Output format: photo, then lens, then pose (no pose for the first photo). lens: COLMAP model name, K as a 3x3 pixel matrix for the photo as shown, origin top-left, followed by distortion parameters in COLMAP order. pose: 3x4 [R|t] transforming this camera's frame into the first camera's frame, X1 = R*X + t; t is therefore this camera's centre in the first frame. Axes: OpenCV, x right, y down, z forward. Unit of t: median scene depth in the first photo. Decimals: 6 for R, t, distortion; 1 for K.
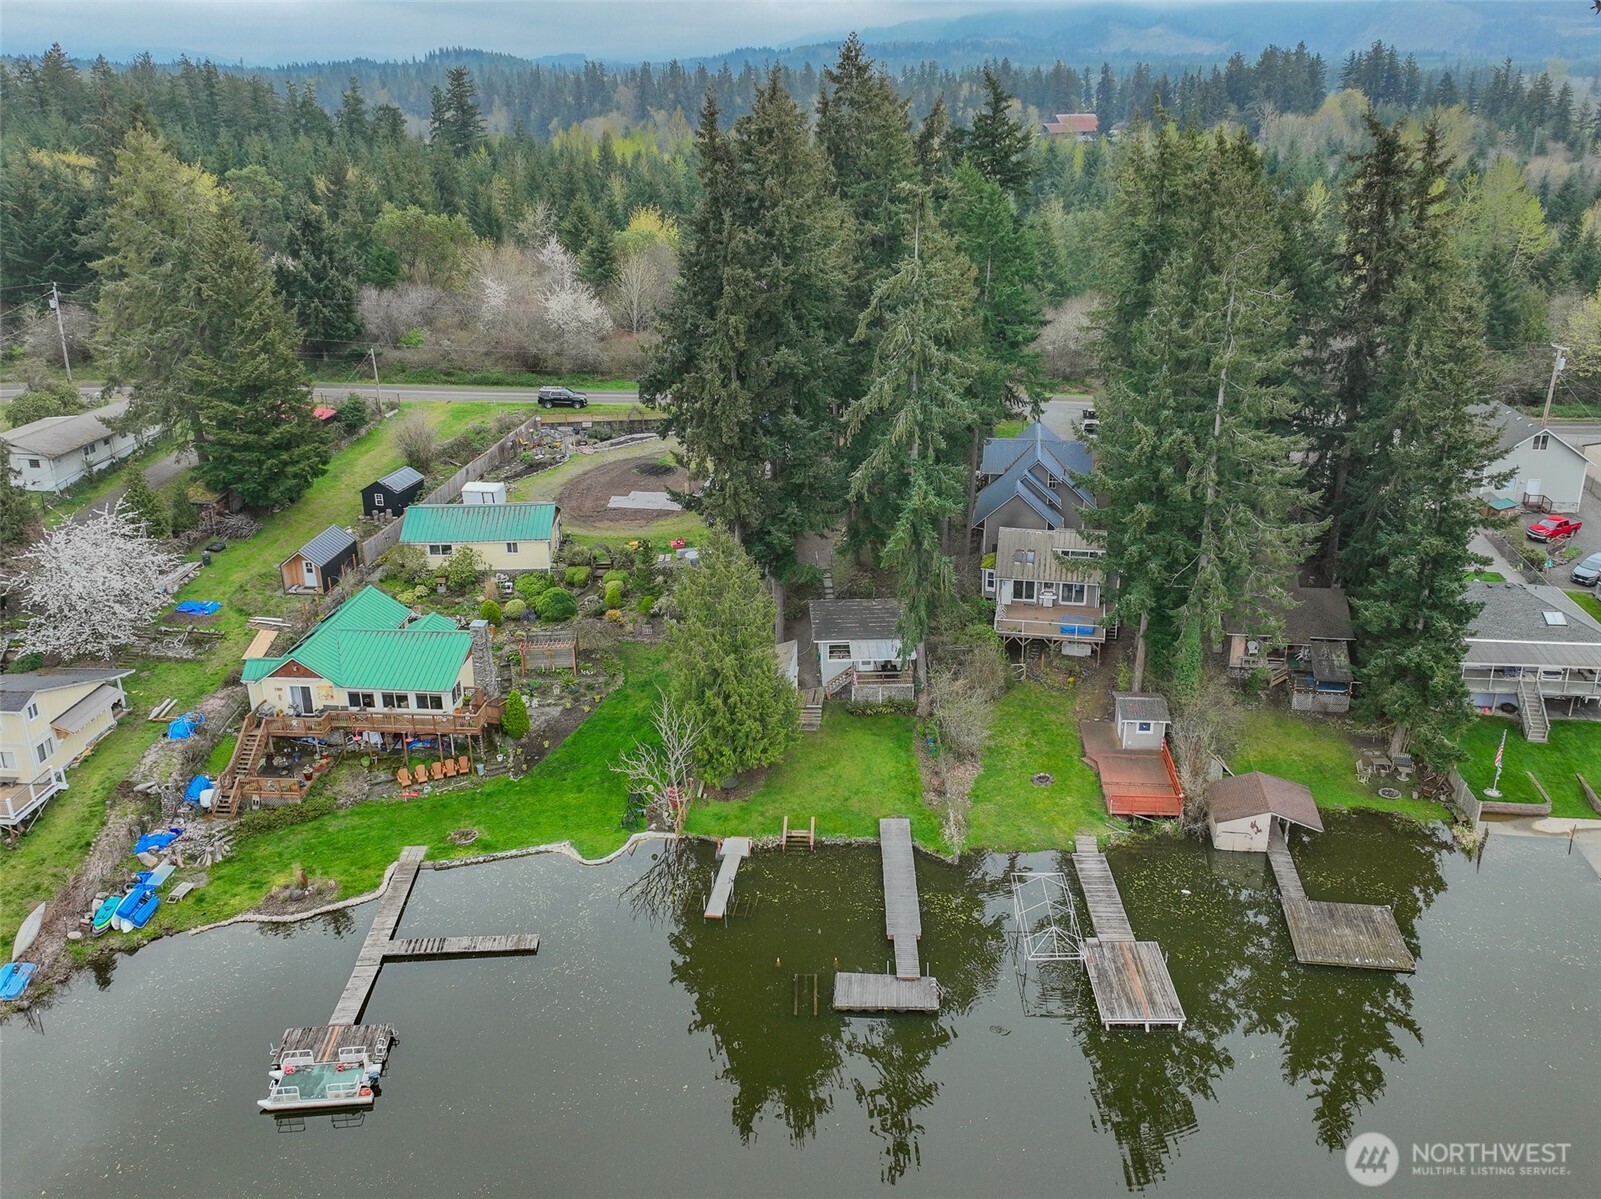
lens RADIAL K [[1260.2, 0, 798.7], [0, 1260.2, 599.8], [0, 0, 1]] dist [-0.009093, -0.004113]
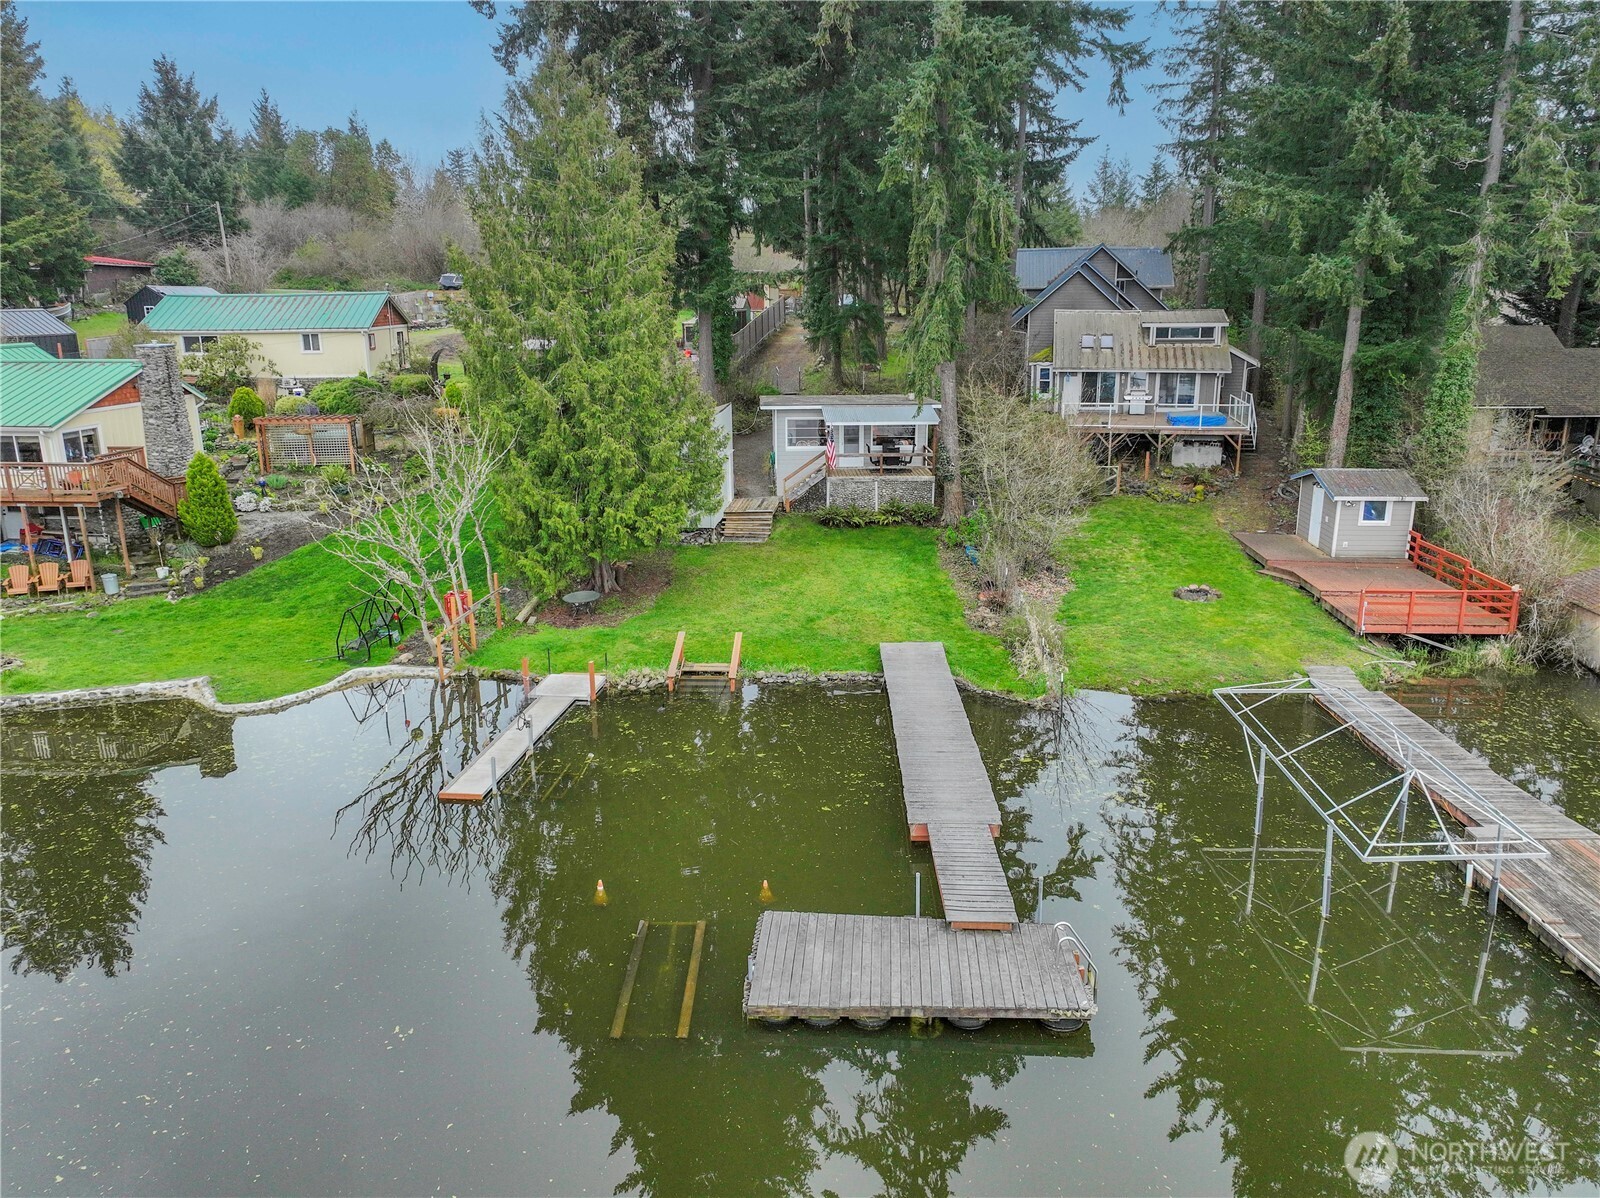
lens RADIAL K [[1116.2, 0, 802.7], [0, 1116.2, 598.5], [0, 0, 1]] dist [-0.005342, 0.000510]
pose [[0.999958, 0.002841, 0.008722, 0.030515], [-0.001900, 0.994356, -0.106077, 0.197545], [-0.008974, 0.106056, 0.994320, 0.564600]]
